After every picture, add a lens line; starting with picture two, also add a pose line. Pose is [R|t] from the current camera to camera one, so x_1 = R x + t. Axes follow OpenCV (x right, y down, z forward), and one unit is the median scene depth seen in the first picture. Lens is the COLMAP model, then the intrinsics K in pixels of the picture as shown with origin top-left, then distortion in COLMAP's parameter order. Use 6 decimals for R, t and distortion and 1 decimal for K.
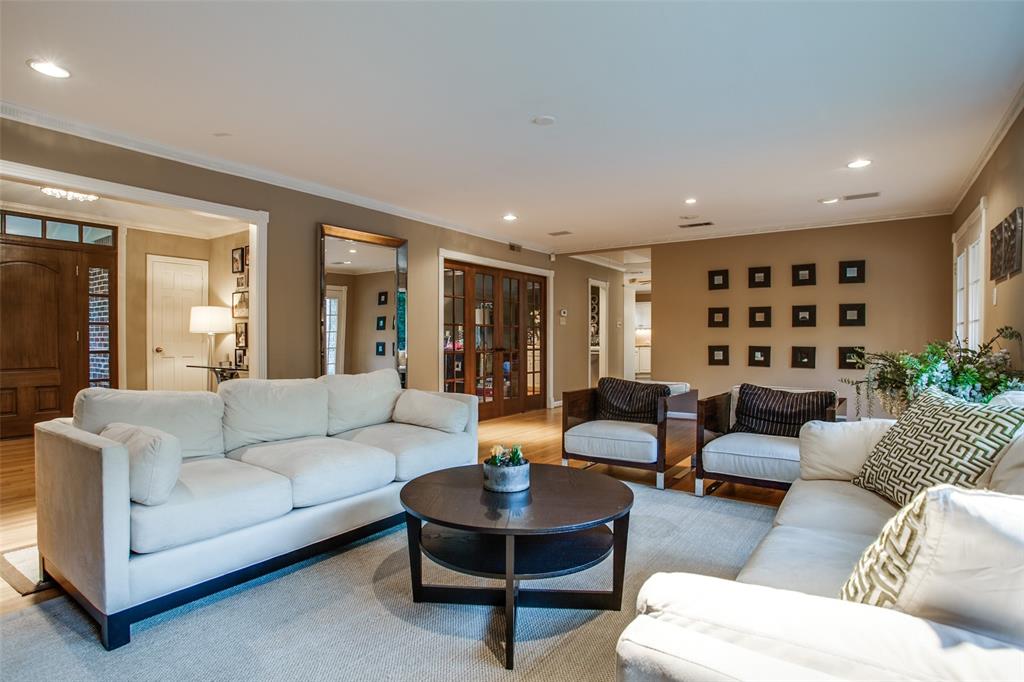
lens RADIAL K [[514.4, 0, 487.8], [0, 514.4, 342.8], [0, 0, 1]] dist [-0.022732, 0.004086]
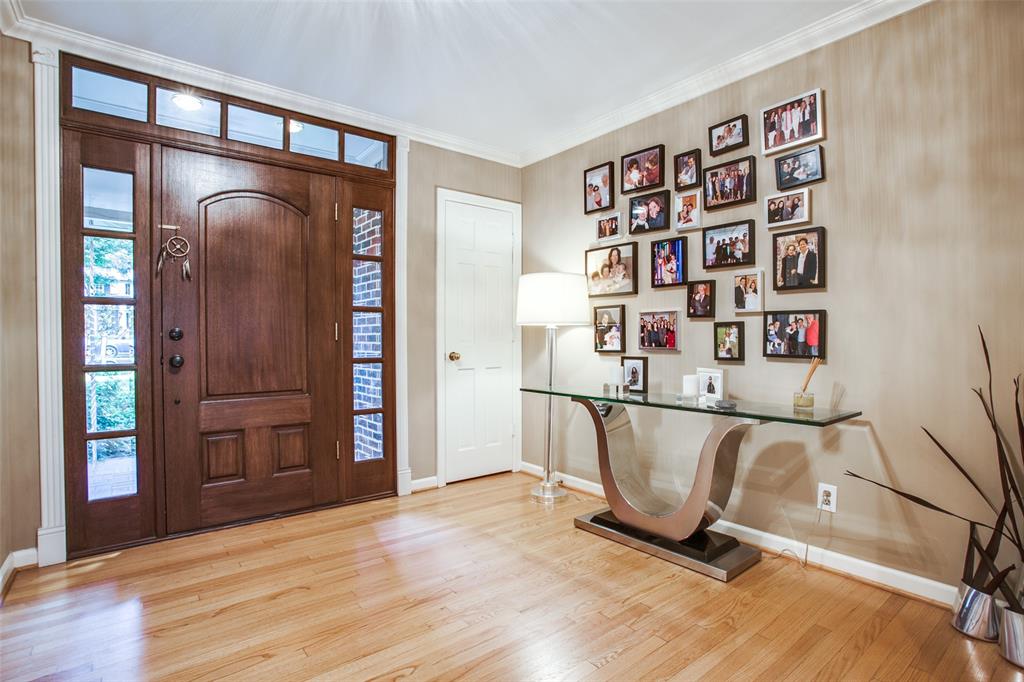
lens RADIAL K [[514.4, 0, 513.6], [0, 514.4, 338.5], [0, 0, 1]] dist [-0.022732, 0.004086]
pose [[0.969082, 0.000584, -0.246737, -0.476055], [-0.000328, 0.999999, 0.001079, -0.006873], [0.246738, -0.000965, 0.969082, 0.499059]]
